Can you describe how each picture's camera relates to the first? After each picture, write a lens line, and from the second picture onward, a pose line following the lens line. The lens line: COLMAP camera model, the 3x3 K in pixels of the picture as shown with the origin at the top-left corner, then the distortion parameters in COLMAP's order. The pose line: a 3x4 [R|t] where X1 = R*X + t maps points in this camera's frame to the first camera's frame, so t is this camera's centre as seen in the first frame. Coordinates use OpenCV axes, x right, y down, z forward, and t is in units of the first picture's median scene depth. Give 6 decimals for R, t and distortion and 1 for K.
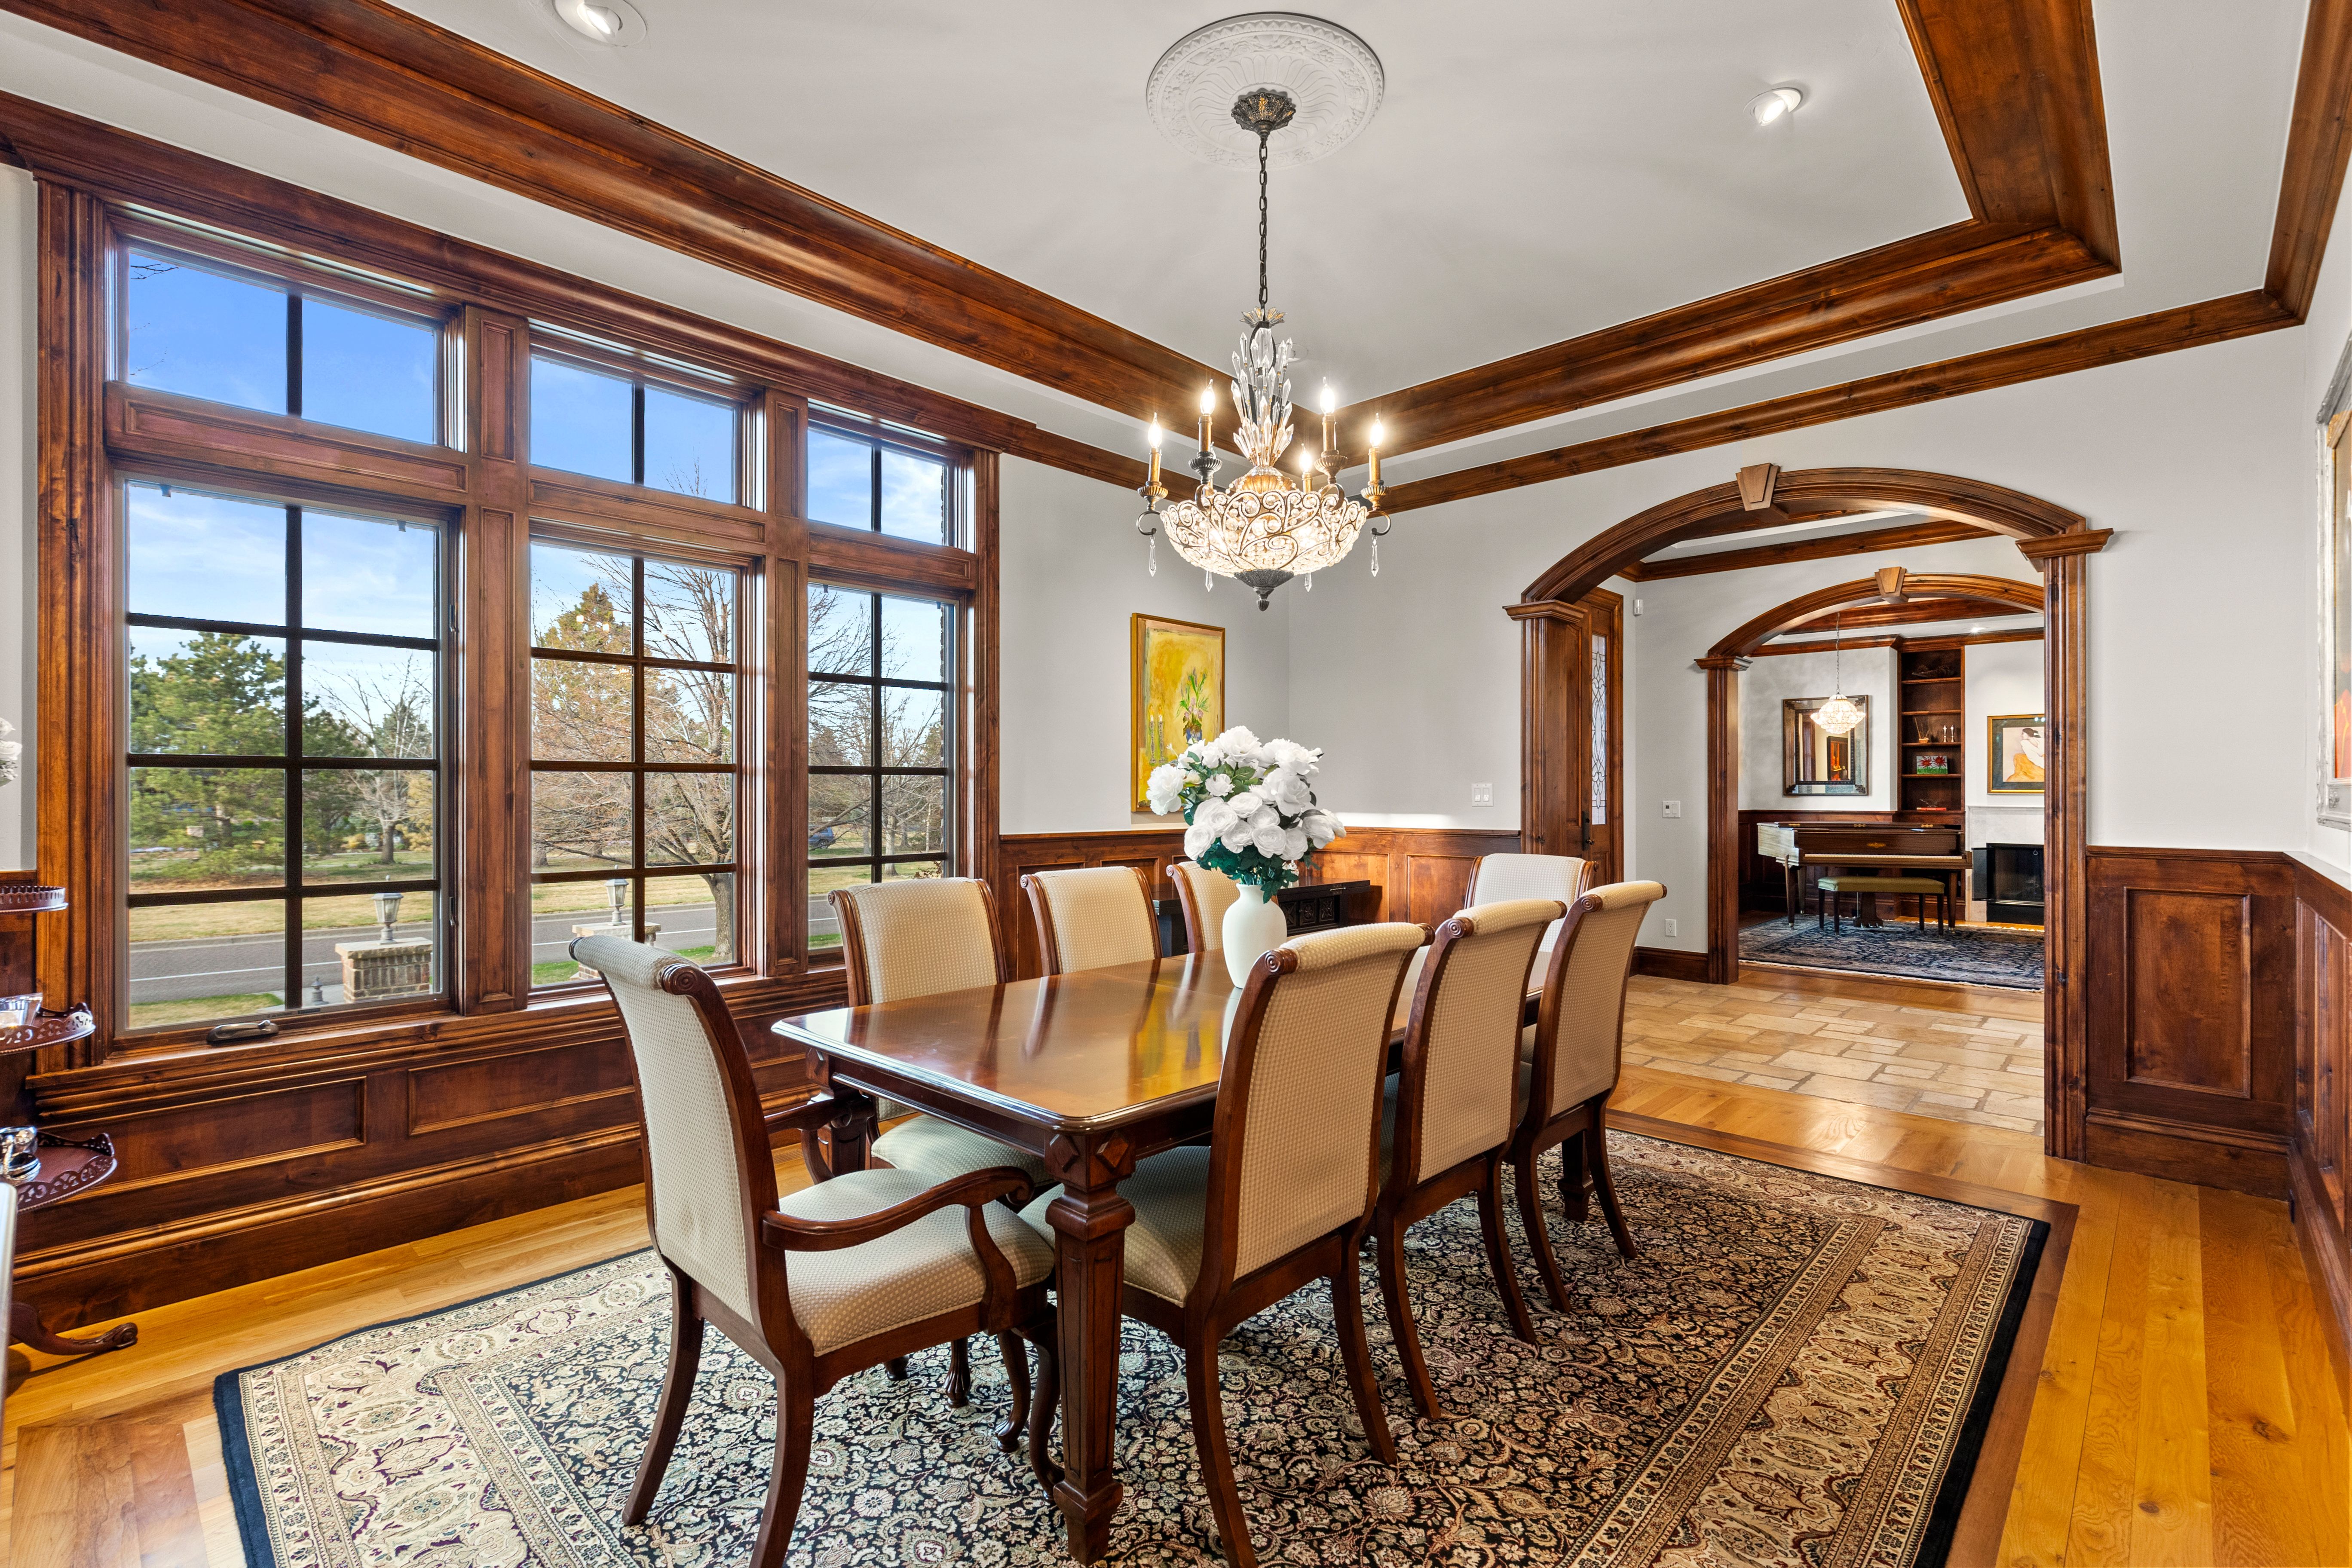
lens RADIAL K [[1057.5, 0, 1161.6], [0, 1057.5, 782.1], [0, 0, 1]] dist [0.005632, -0.001306]
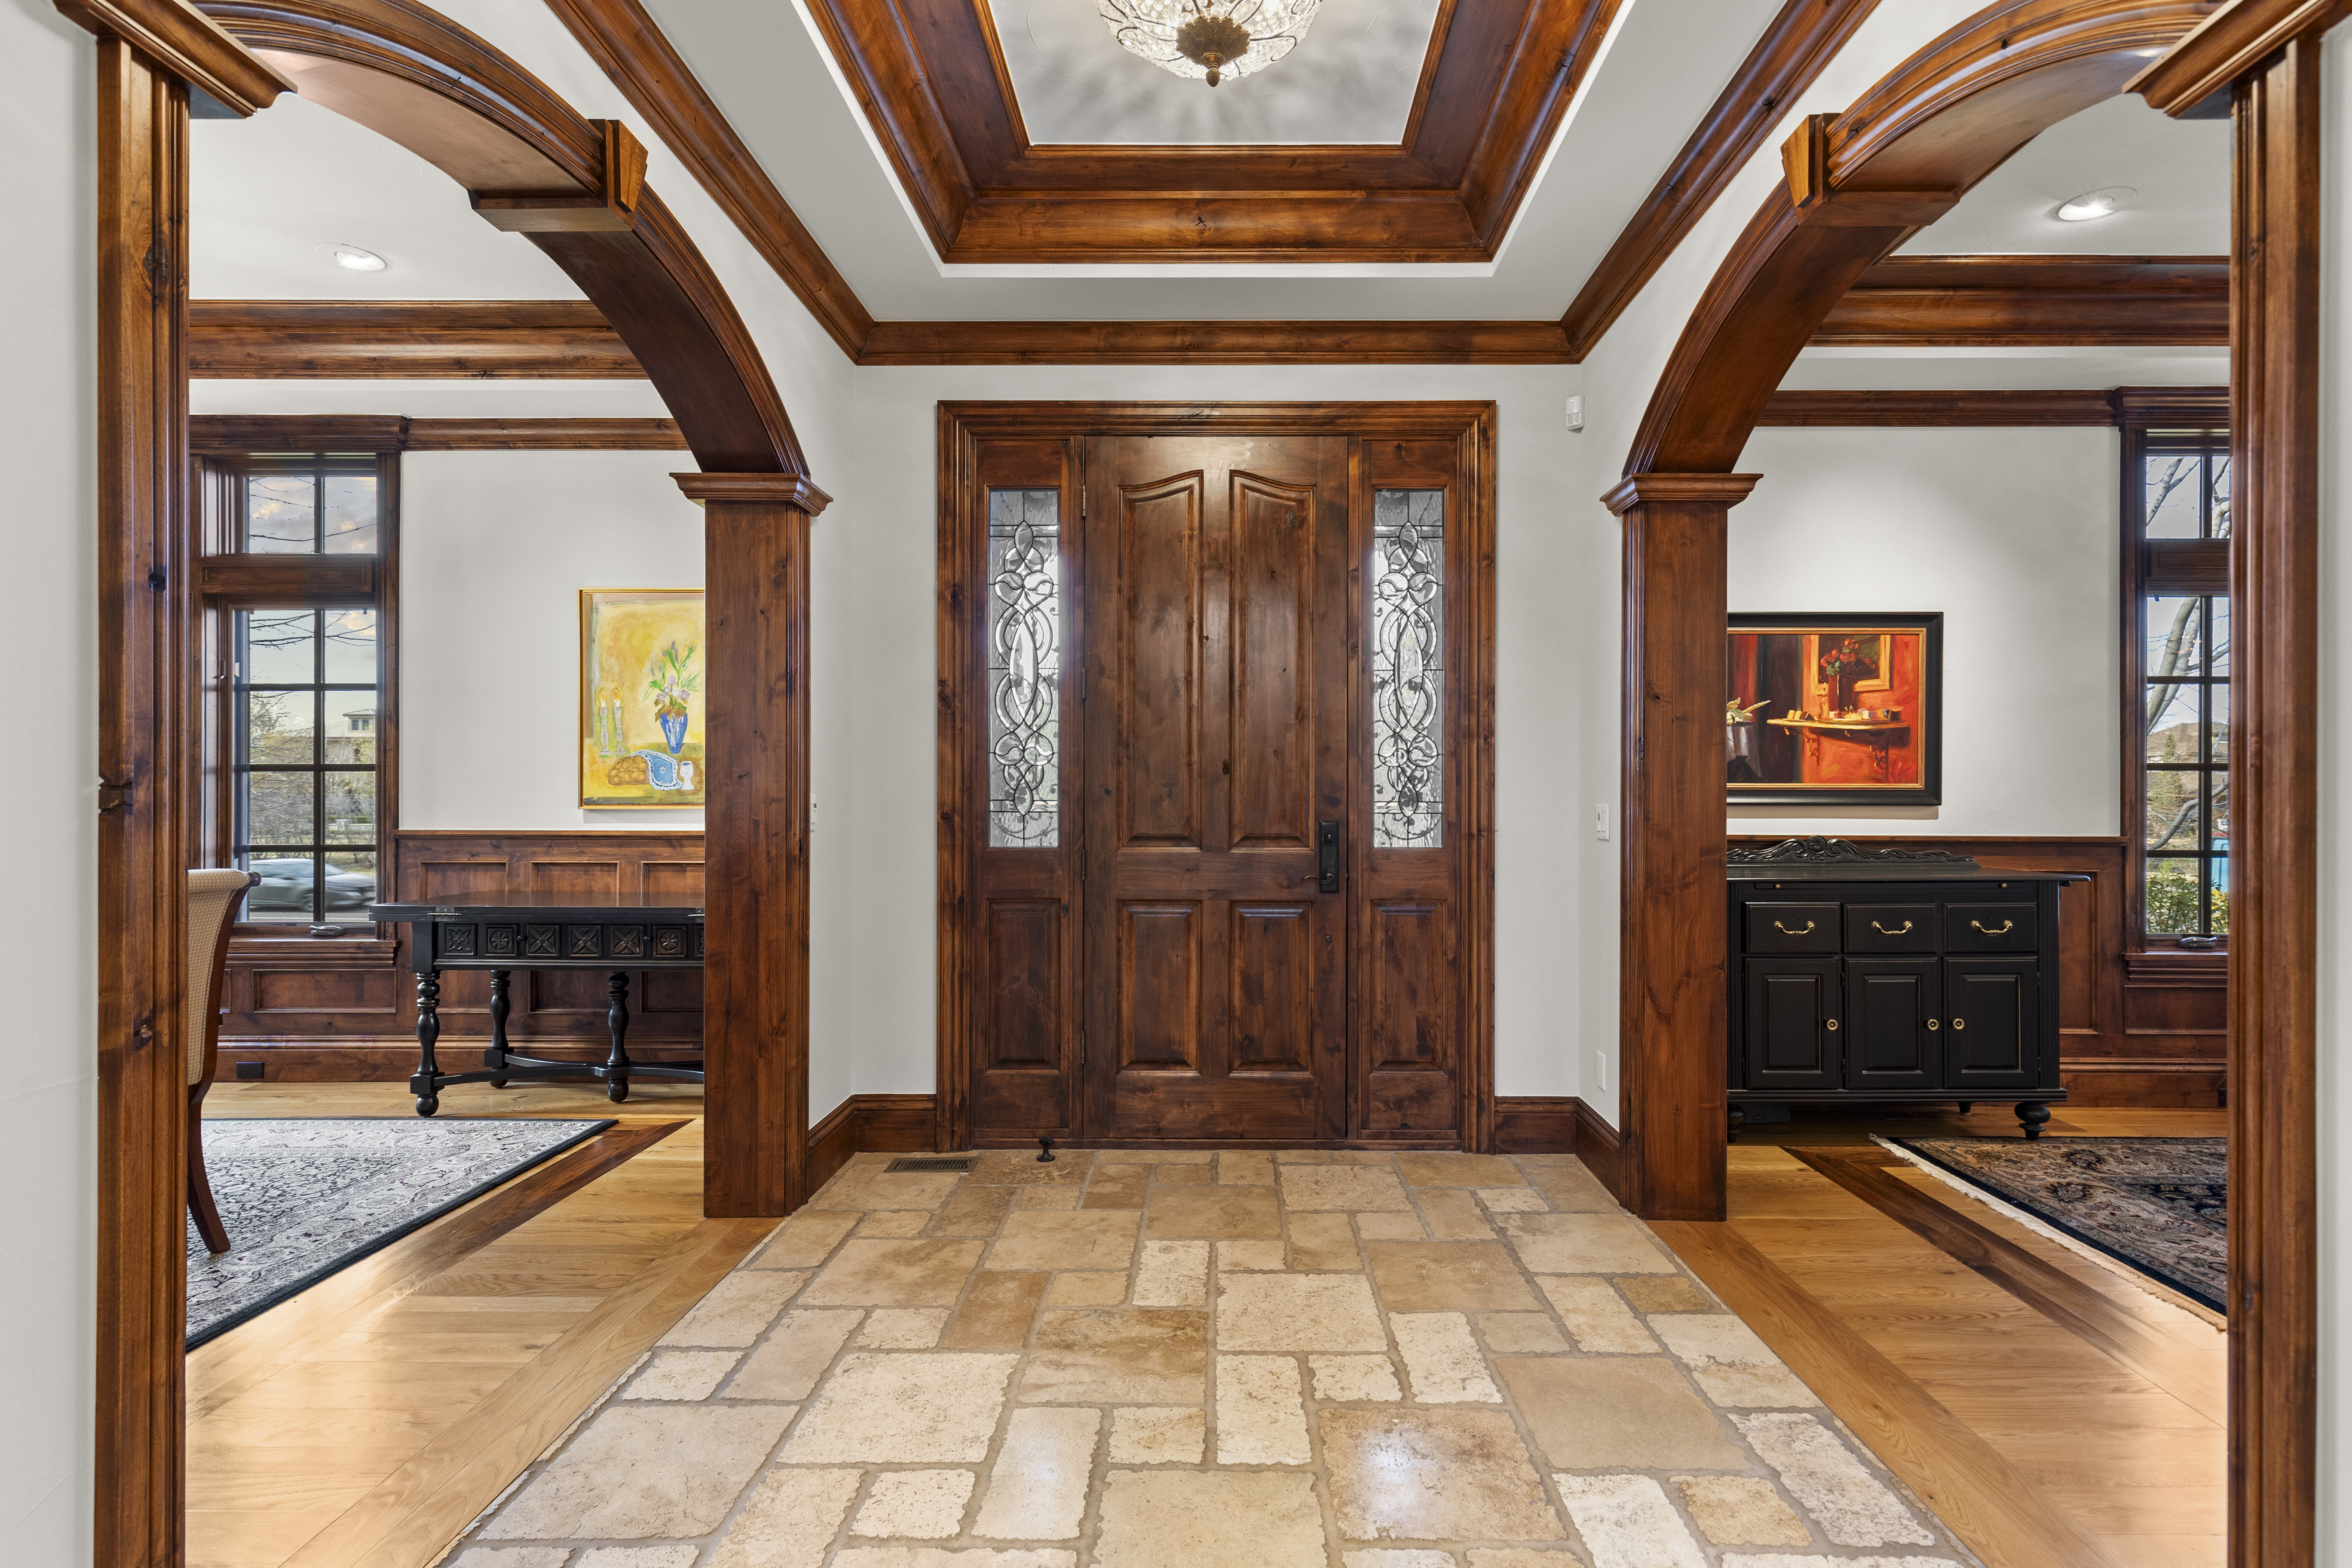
lens RADIAL K [[1057.5, 0, 1179.7], [0, 1057.5, 798.9], [0, 0, 1]] dist [0.005632, -0.001306]
pose [[0.671770, -0.003308, -0.740753, 1.224185], [0.002917, 0.999994, -0.001821, 0.027272], [0.740754, -0.000938, 0.671775, 0.968160]]
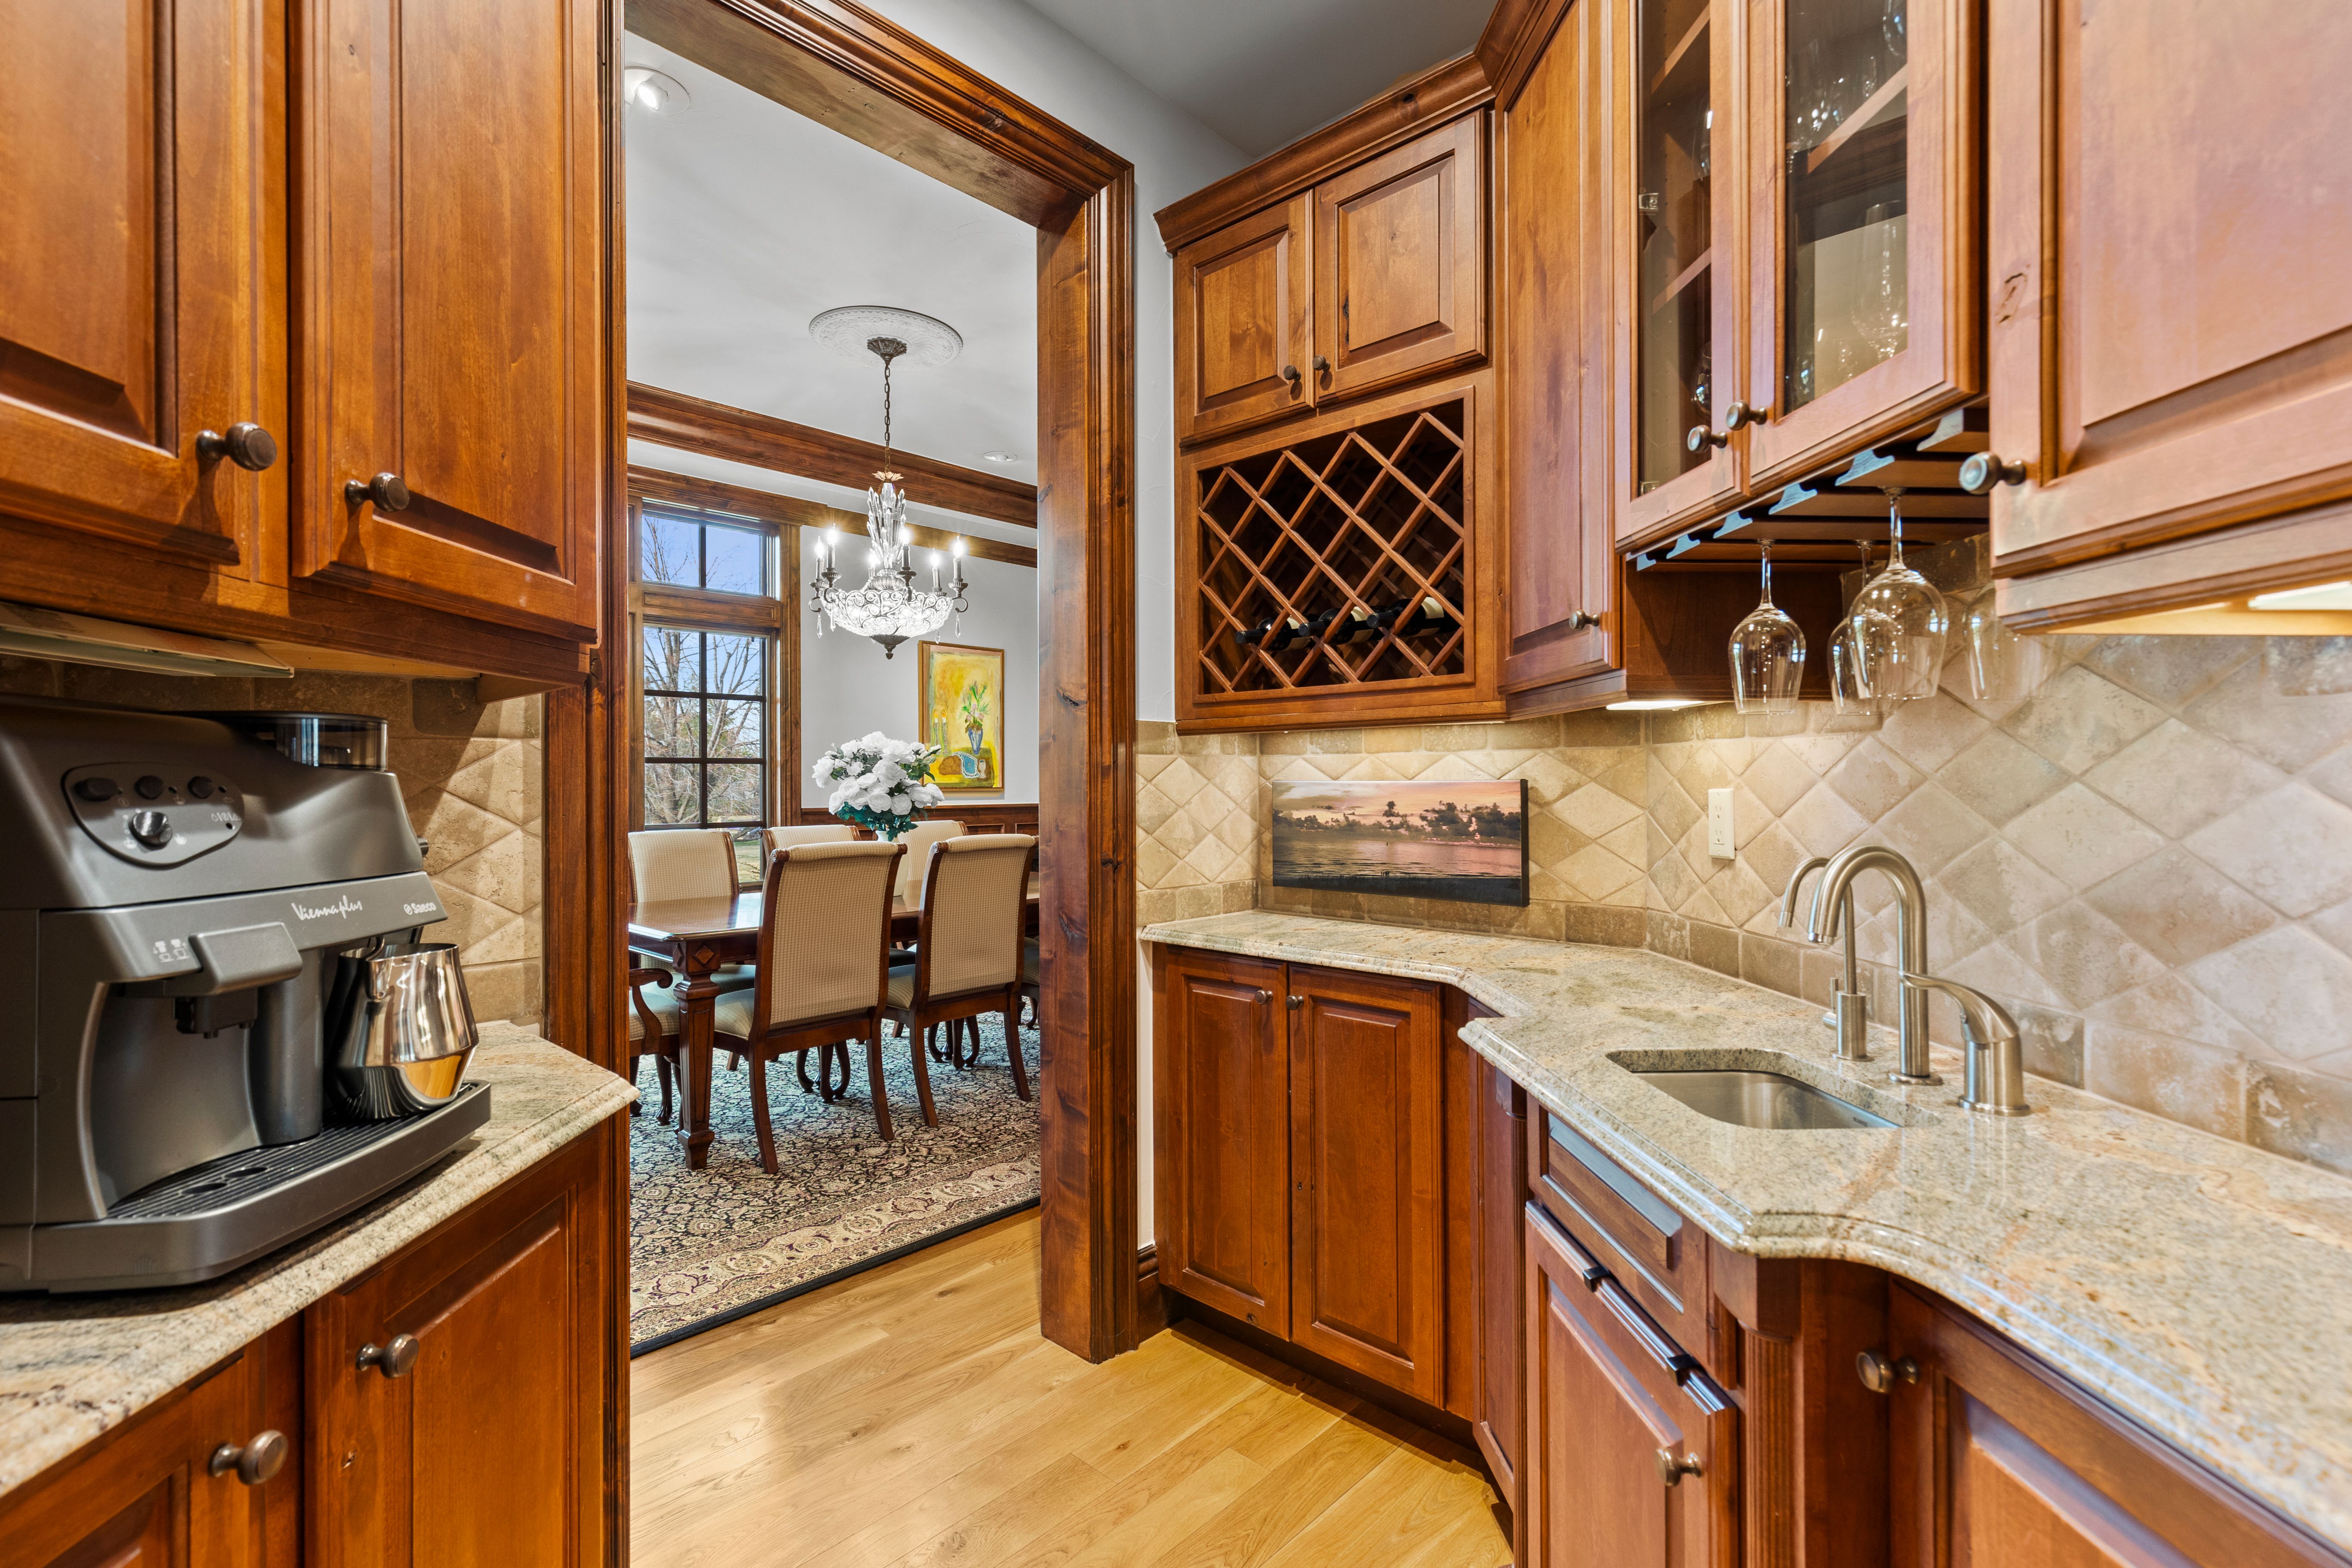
lens RADIAL K [[1057.5, 0, 1166.4], [0, 1057.5, 770.6], [0, 0, 1]] dist [0.005632, -0.001306]
pose [[0.999894, -0.004695, 0.013778, 0.327374], [0.004719, 0.999987, -0.001698, 0.007409], [-0.013770, 0.001763, 0.999904, -0.400584]]
